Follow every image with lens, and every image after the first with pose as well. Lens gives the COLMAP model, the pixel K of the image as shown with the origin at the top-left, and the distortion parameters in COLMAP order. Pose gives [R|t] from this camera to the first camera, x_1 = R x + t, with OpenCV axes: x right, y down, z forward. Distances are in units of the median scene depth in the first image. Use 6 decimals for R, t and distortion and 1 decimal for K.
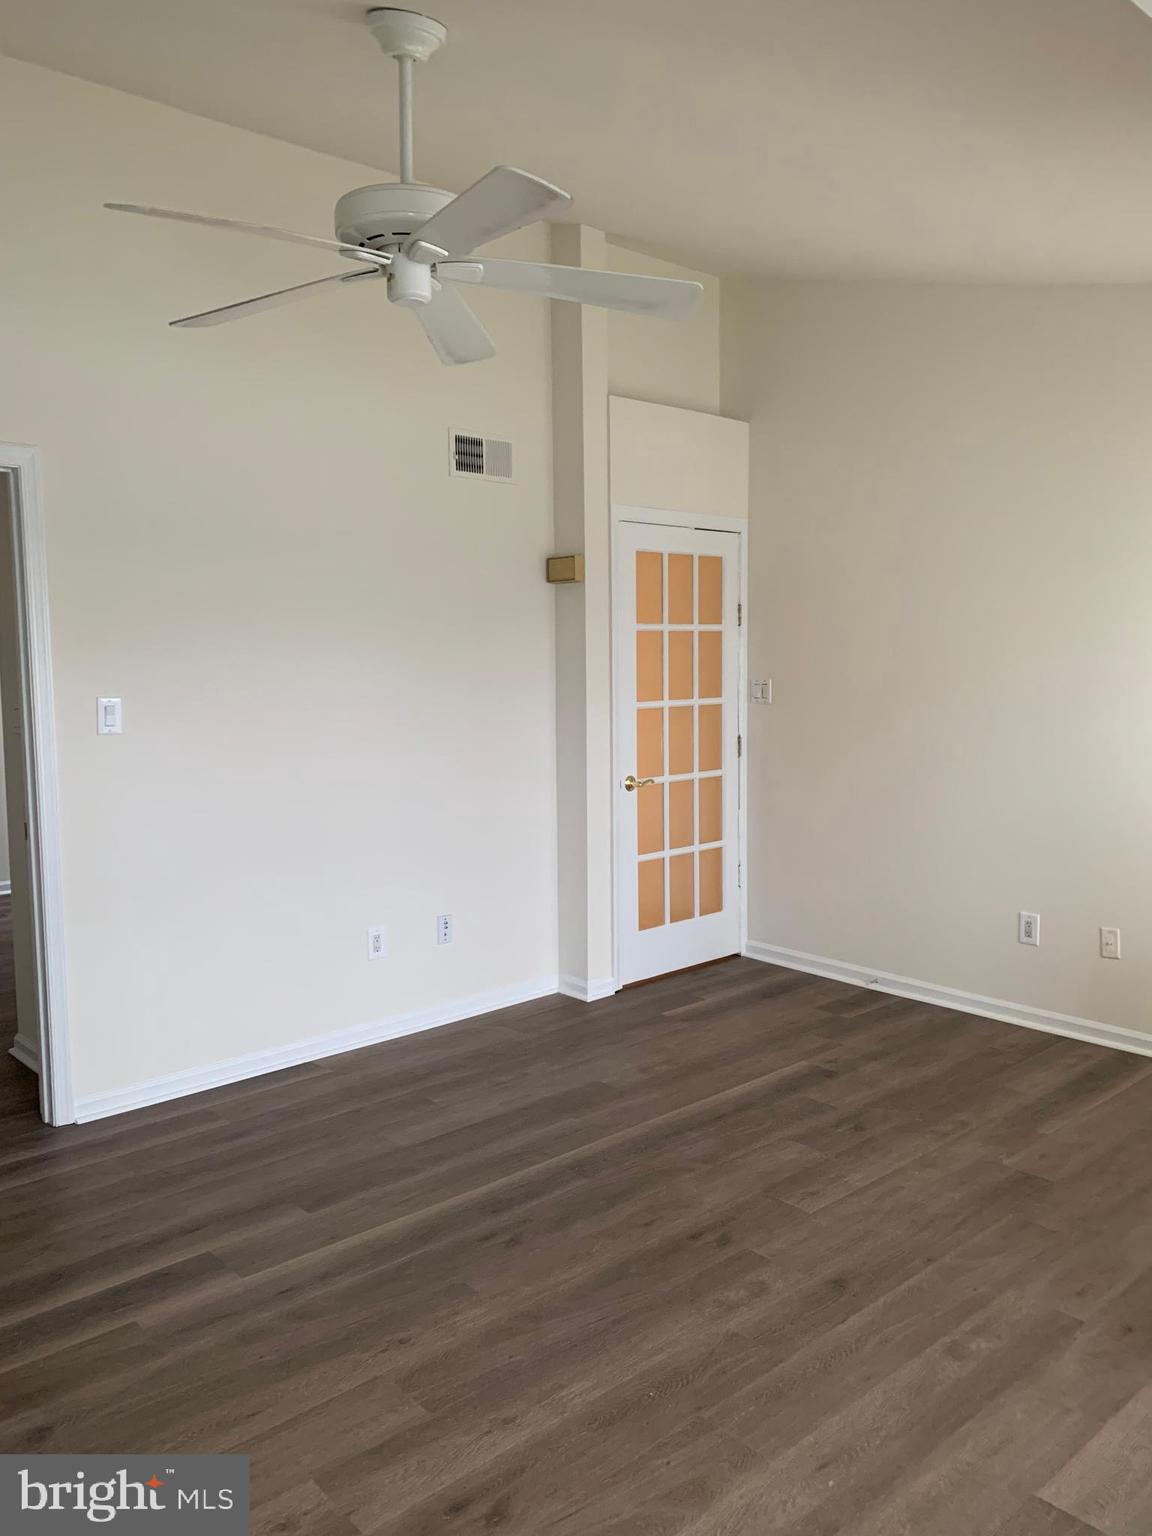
lens RADIAL K [[1175.8, 0, 581.0], [0, 1175.8, 768.4], [0, 0, 1]] dist [0.019648, -0.018023]
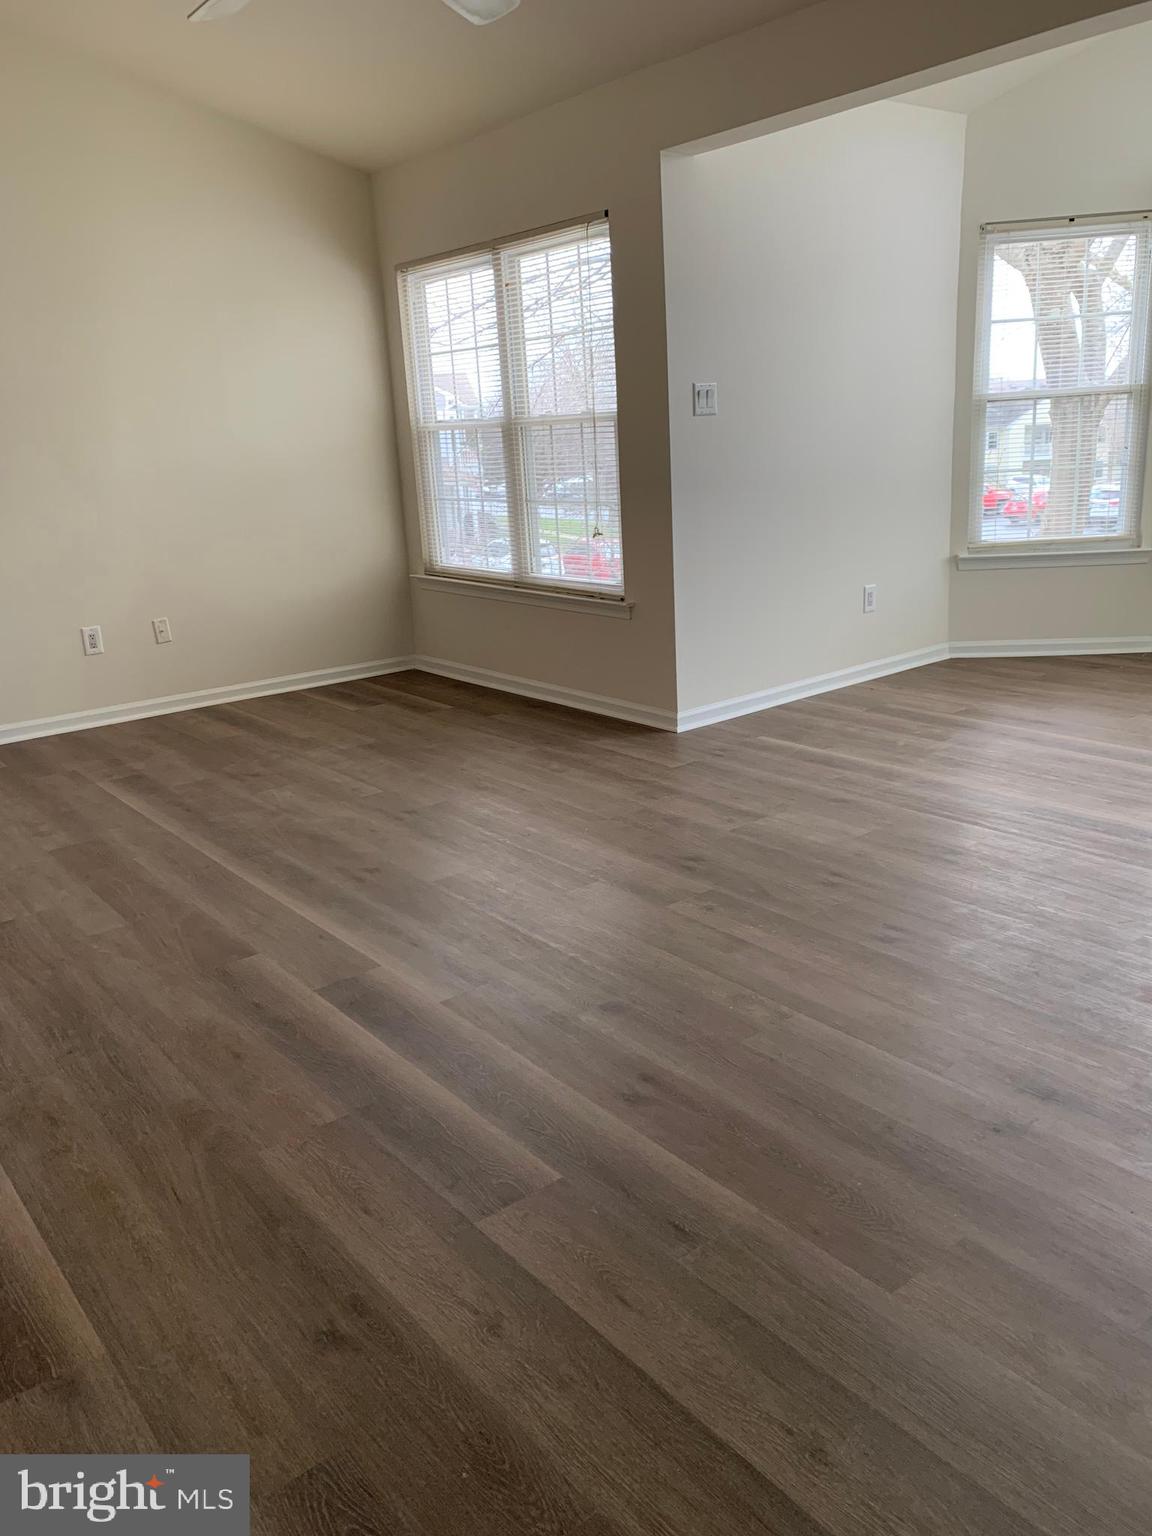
lens RADIAL K [[1175.8, 0, 583.4], [0, 1175.8, 761.2], [0, 0, 1]] dist [0.019648, -0.018023]
pose [[0.054227, -0.269975, 0.961339, -0.937861], [0.143888, 0.954820, 0.260028, 0.023285], [-0.988107, 0.124225, 0.090623, 0.562453]]
